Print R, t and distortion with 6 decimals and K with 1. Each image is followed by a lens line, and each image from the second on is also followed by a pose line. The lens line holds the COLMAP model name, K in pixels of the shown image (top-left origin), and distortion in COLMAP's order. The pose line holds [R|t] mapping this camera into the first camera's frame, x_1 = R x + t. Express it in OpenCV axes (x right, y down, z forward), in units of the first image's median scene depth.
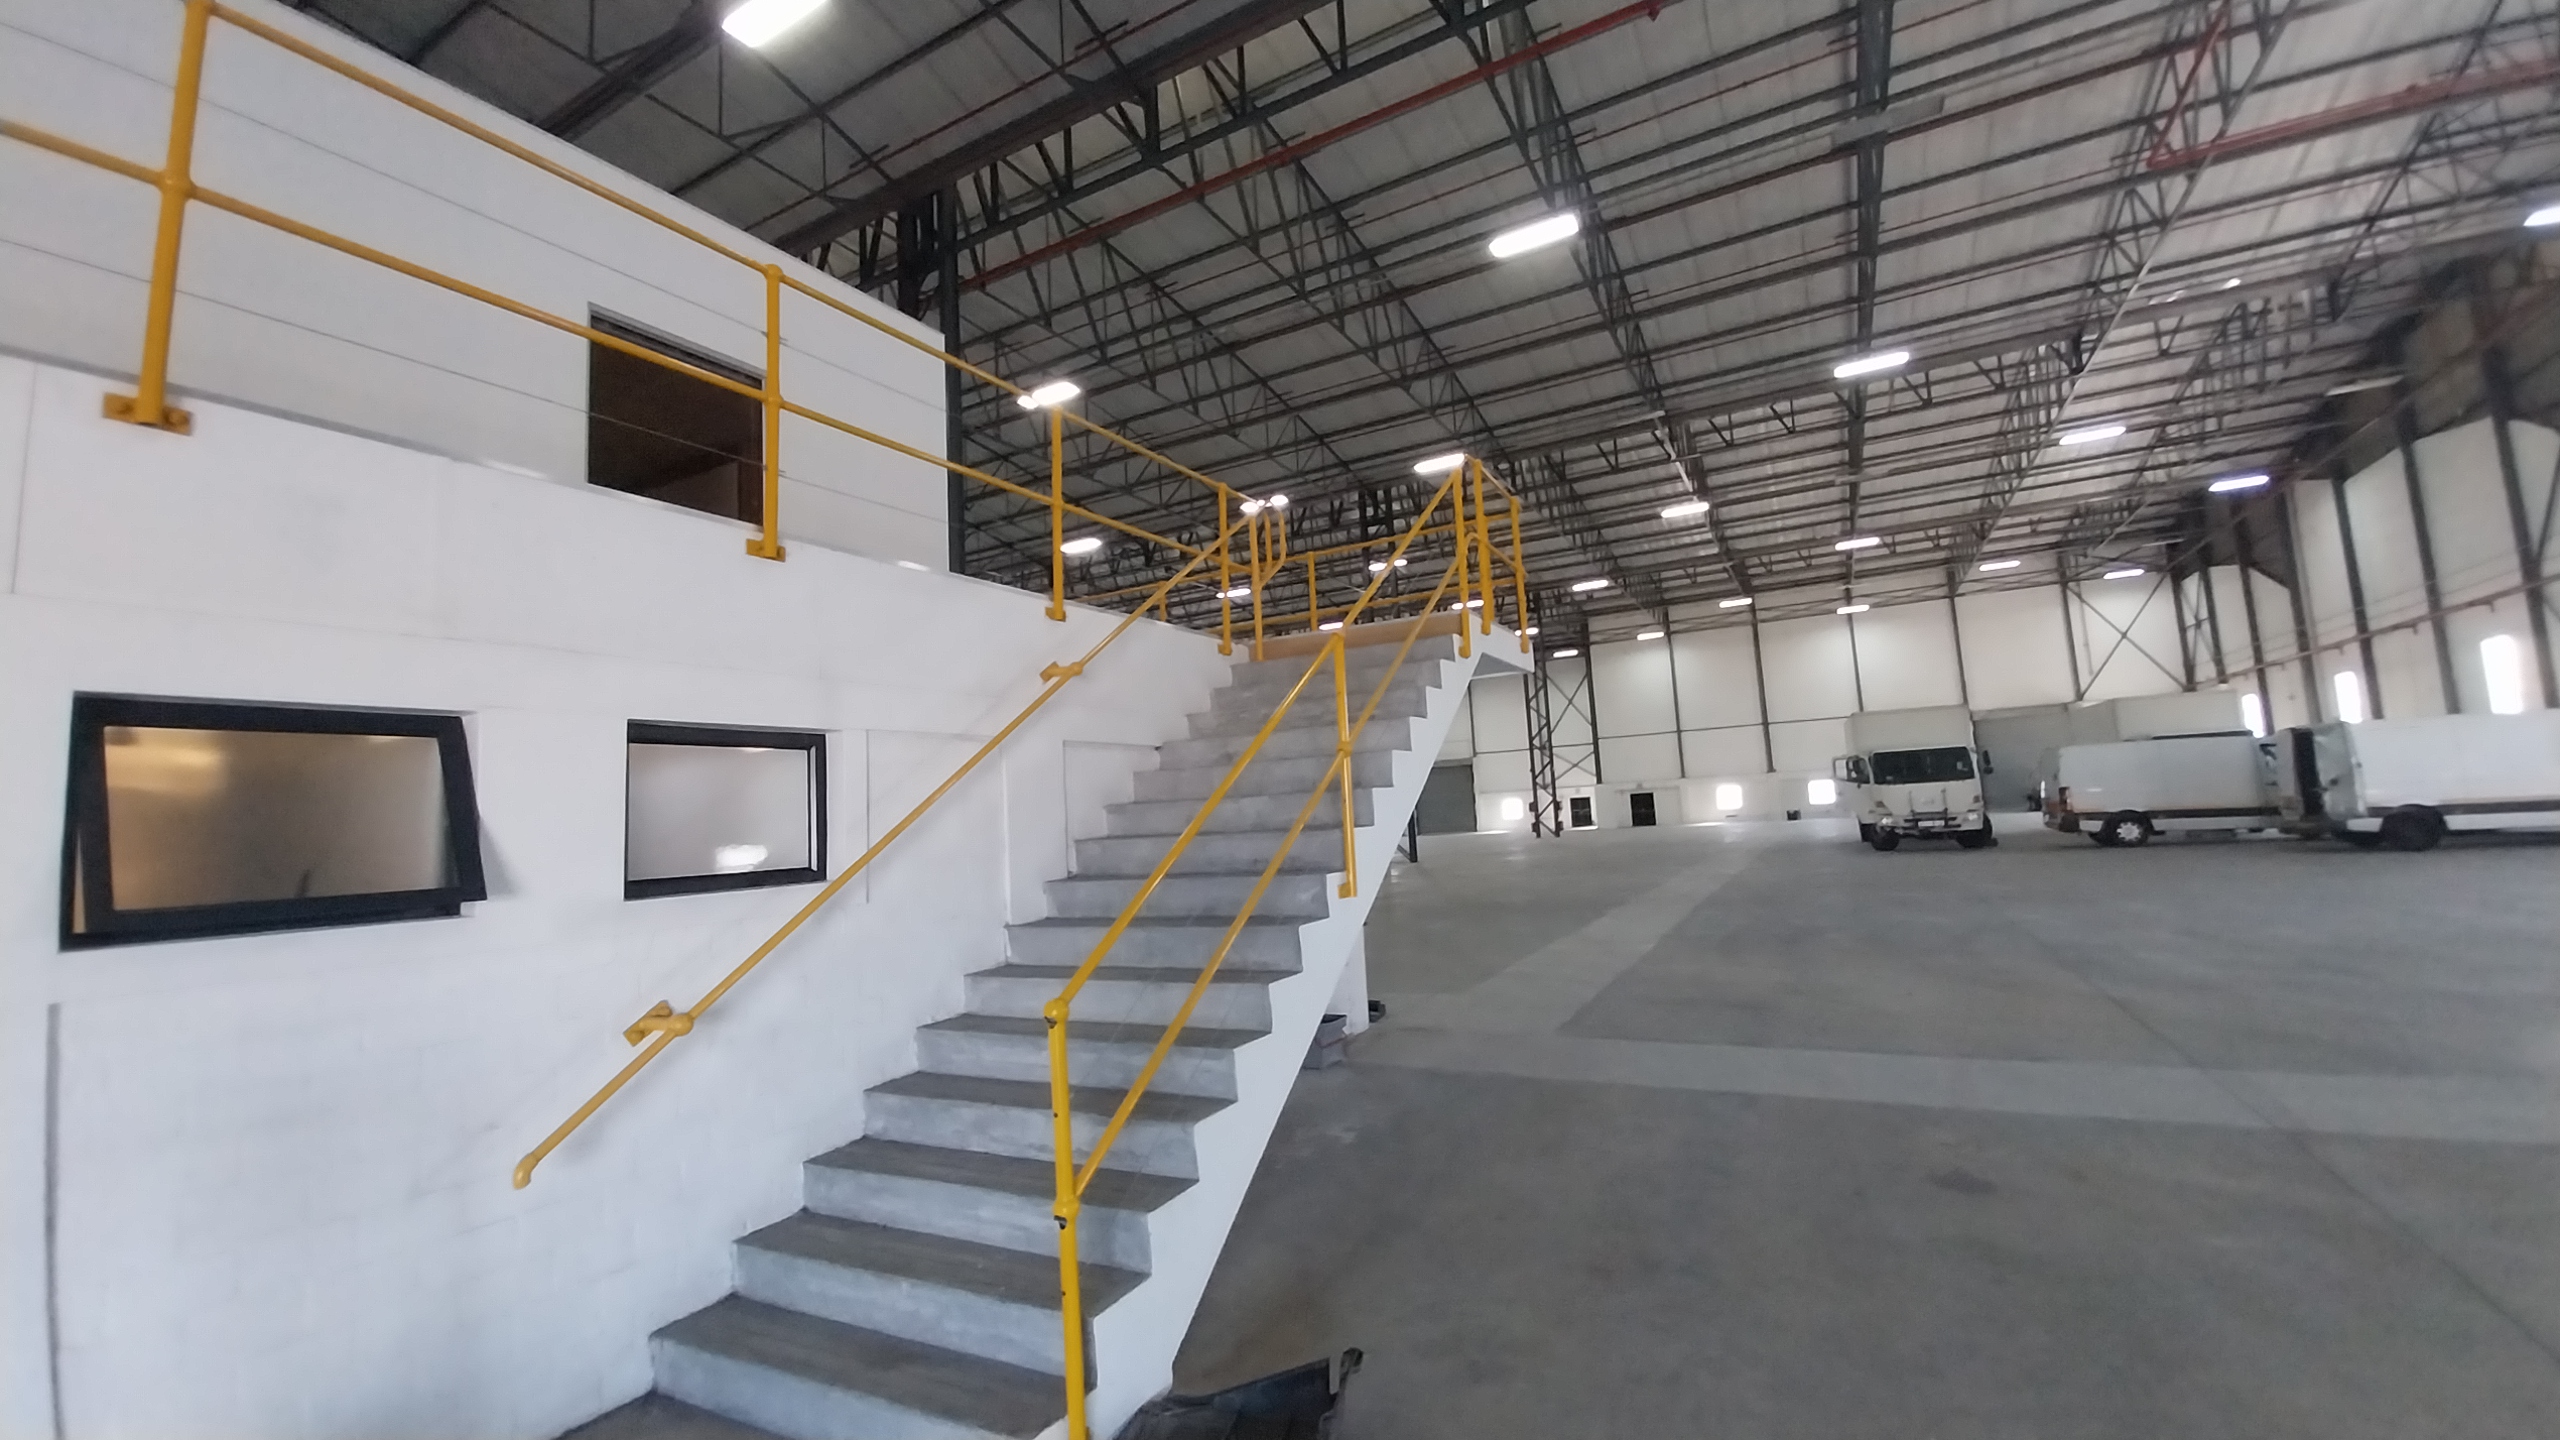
lens RADIAL K [[1017.0, 0, 1274.0], [0, 1017.0, 789.7], [0, 0, 1]] dist [0.007890, -0.003410]
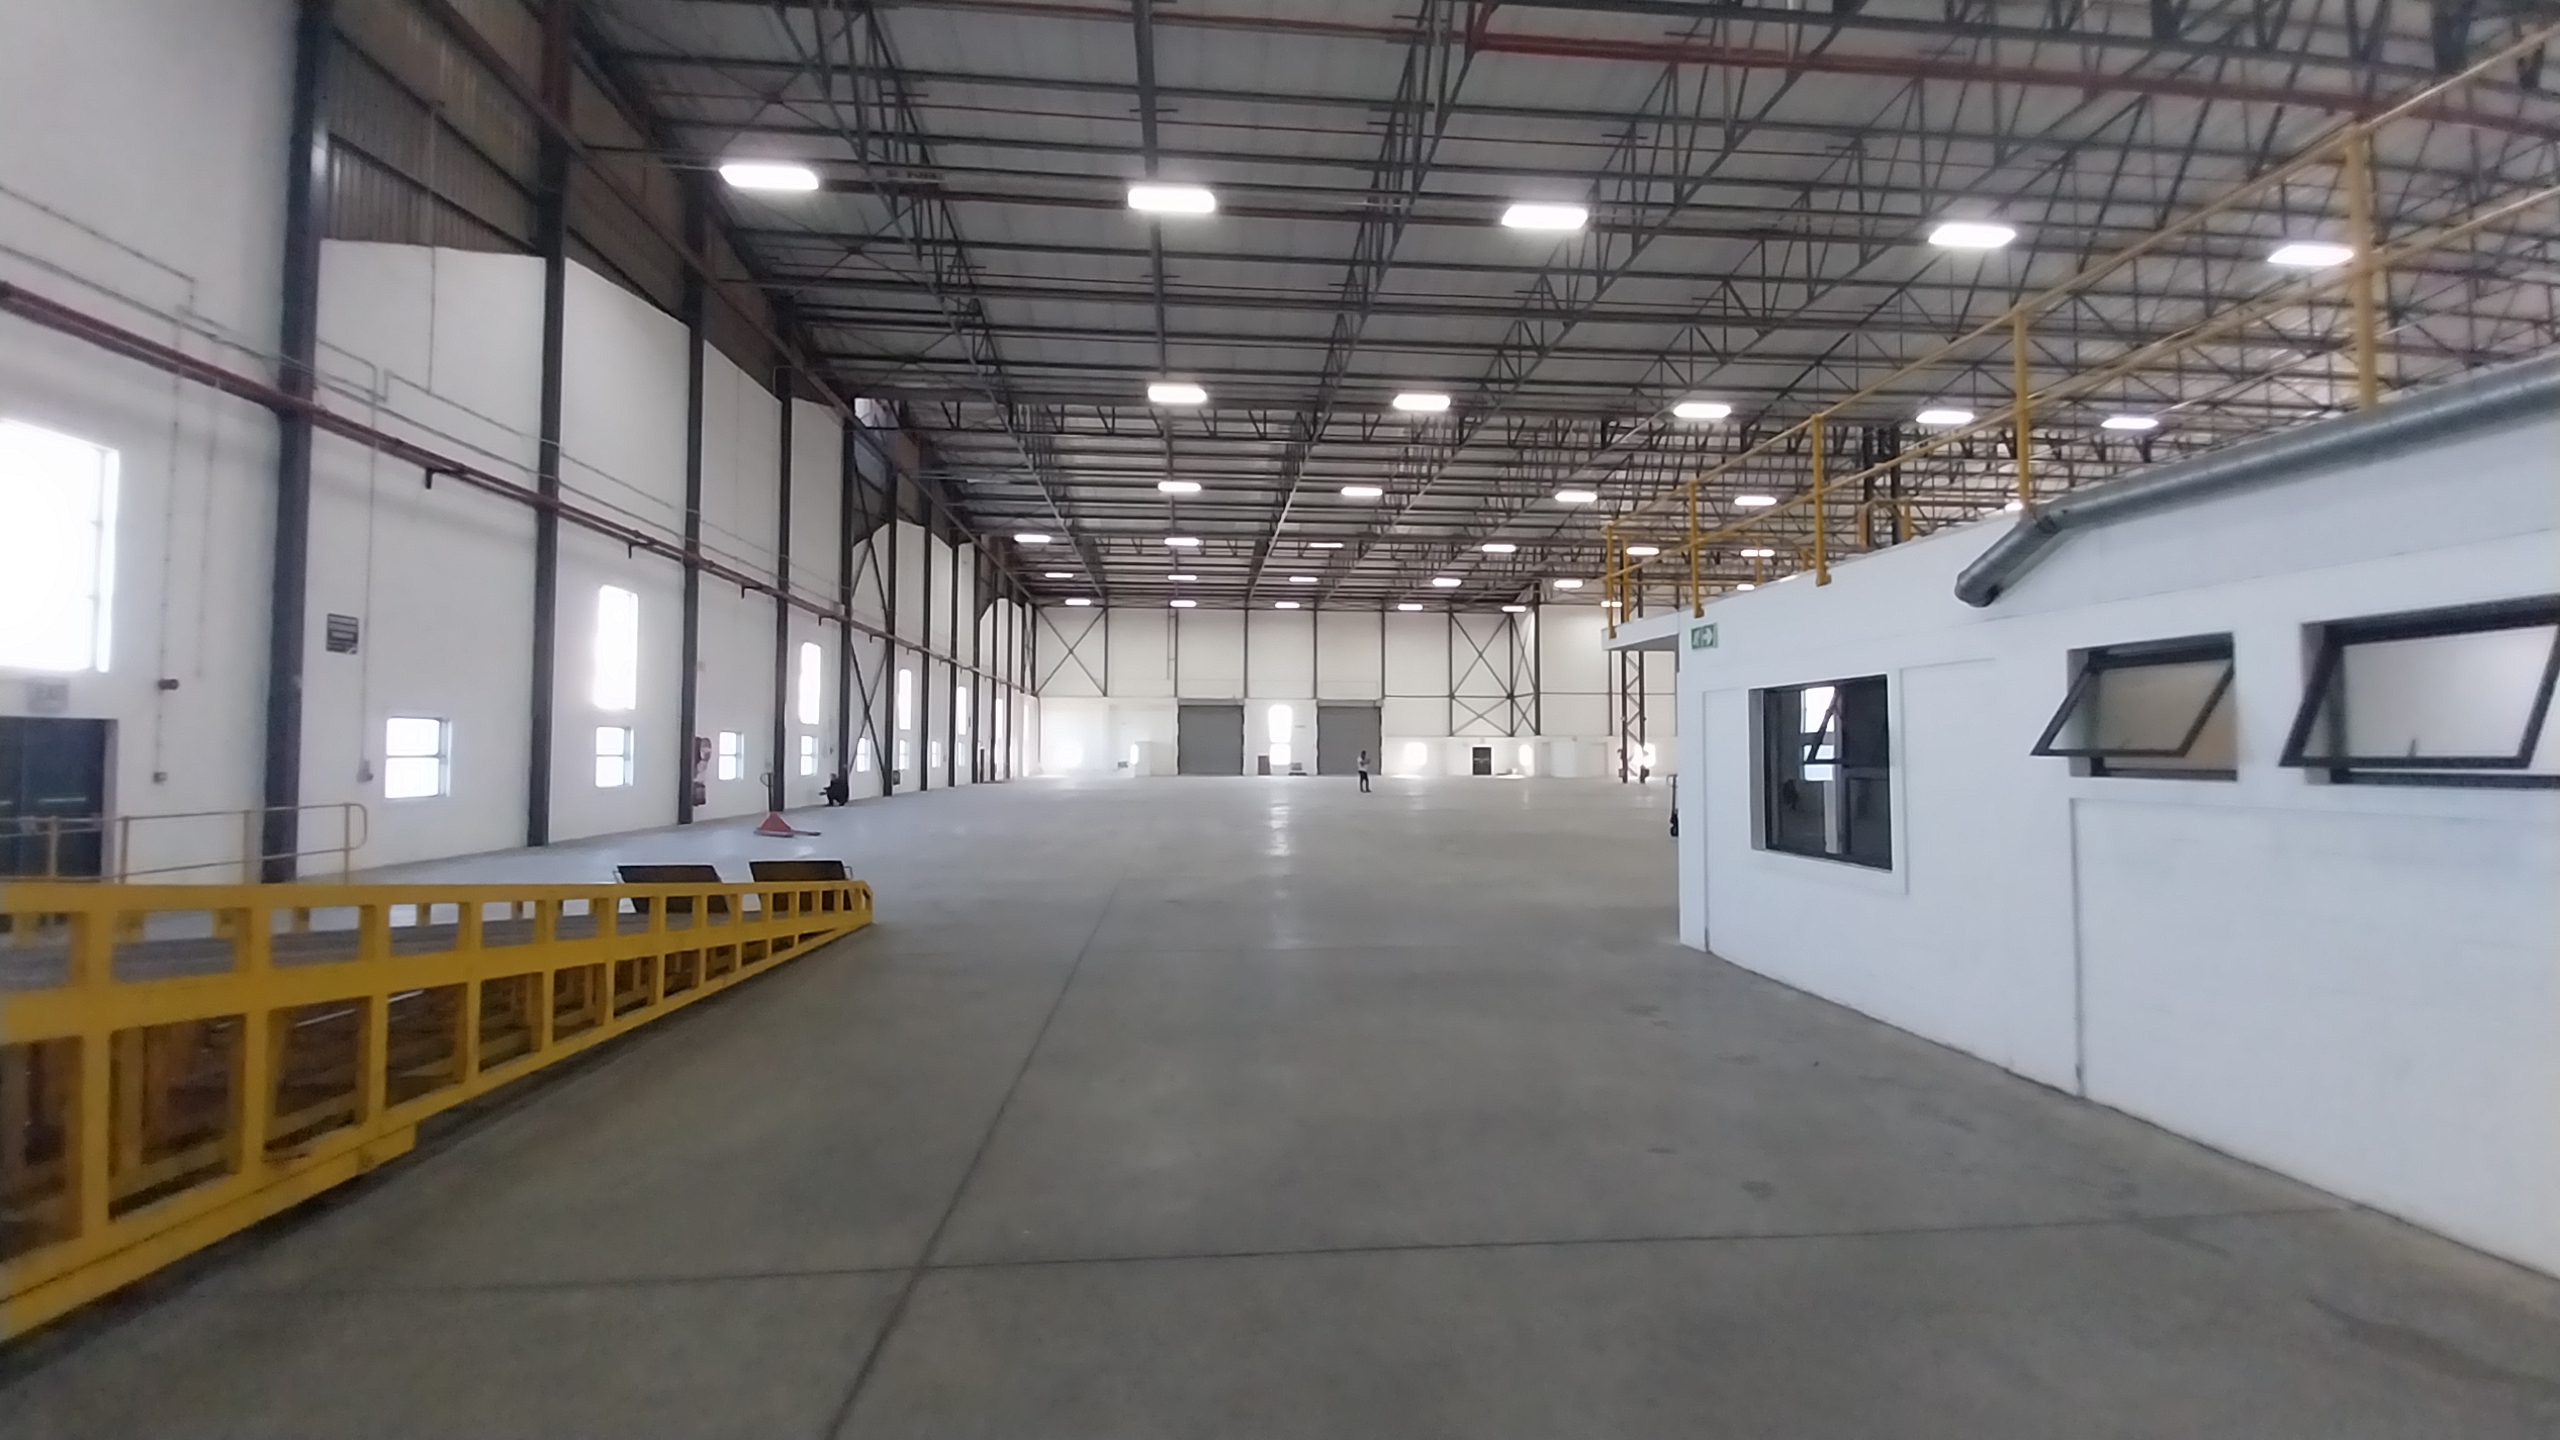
lens RADIAL K [[1017.0, 0, 1271.0], [0, 1017.0, 714.1], [0, 0, 1]] dist [0.007890, -0.003410]
pose [[0.828156, 0.079236, 0.554869, -0.440731], [-0.066043, 0.996856, -0.043781, 0.032972], [-0.556593, -0.000387, 0.830785, 0.241300]]
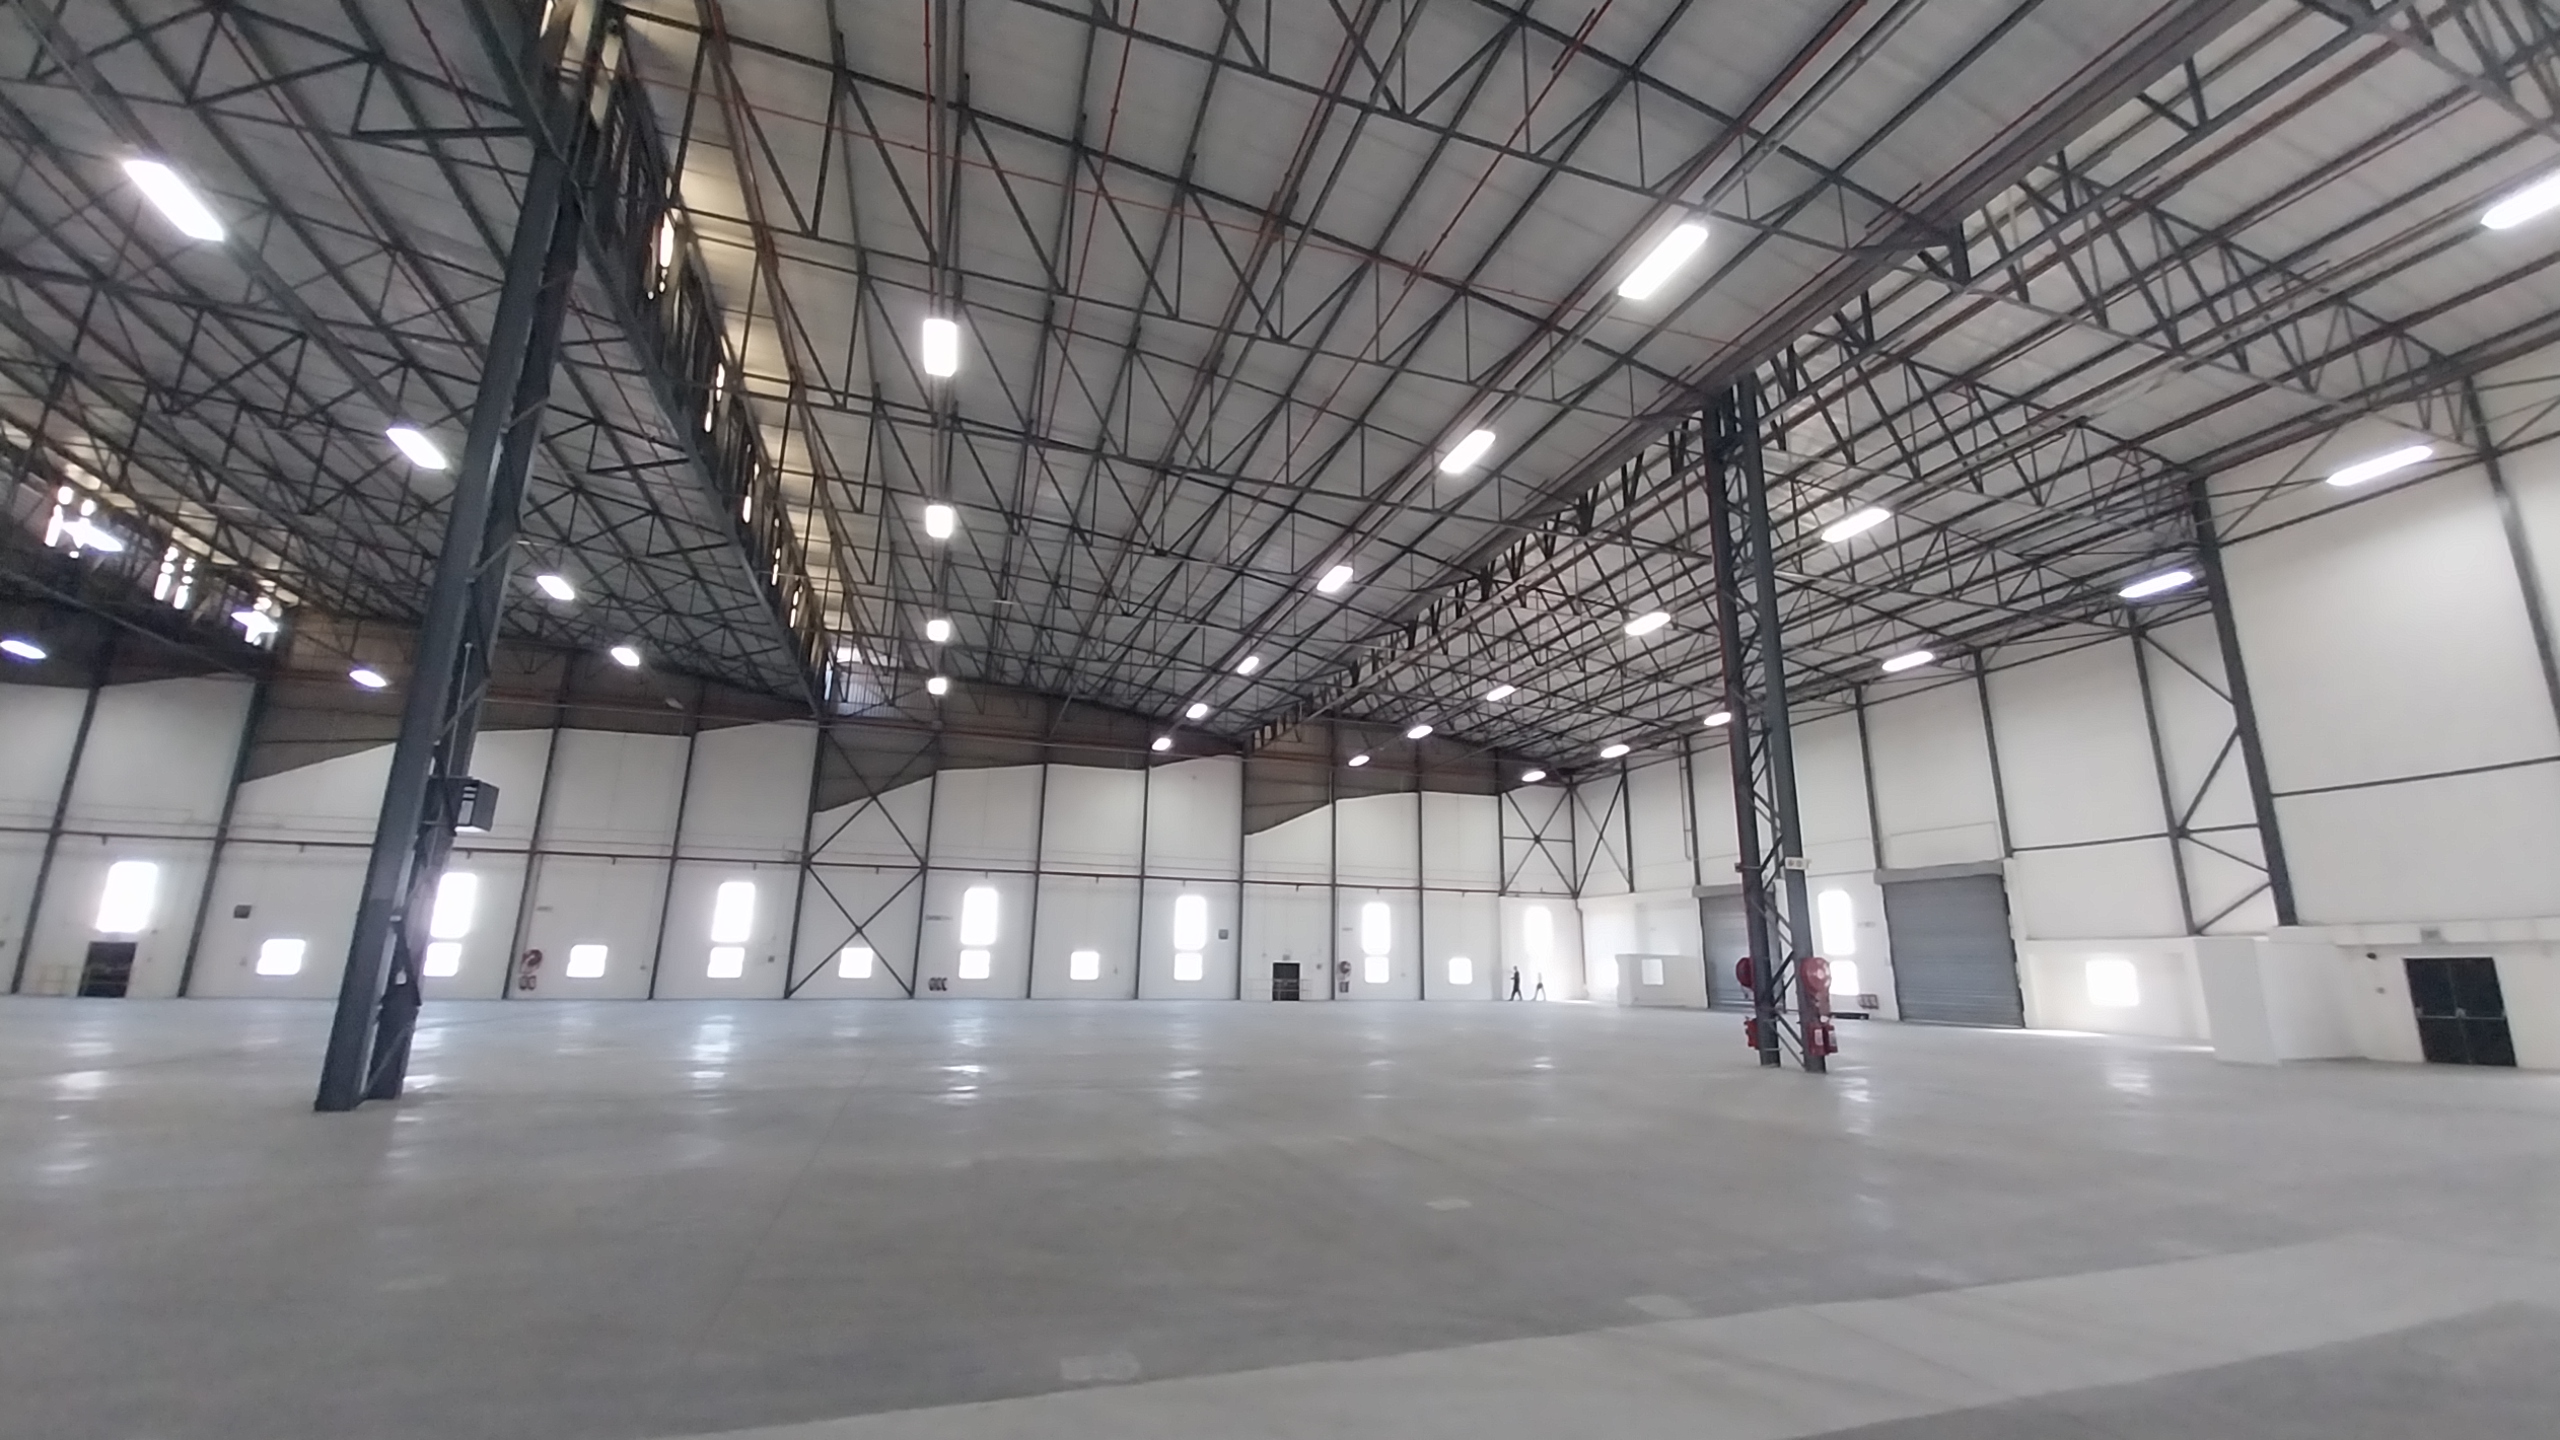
lens RADIAL K [[1017.0, 0, 1284.8], [0, 1017.0, 721.8], [0, 0, 1]] dist [0.007890, -0.003410]
pose [[0.744742, -0.090767, -0.661151, 0.262479], [-0.034076, 0.984243, -0.173508, -0.001018], [0.666482, 0.151748, 0.729914, 0.443258]]
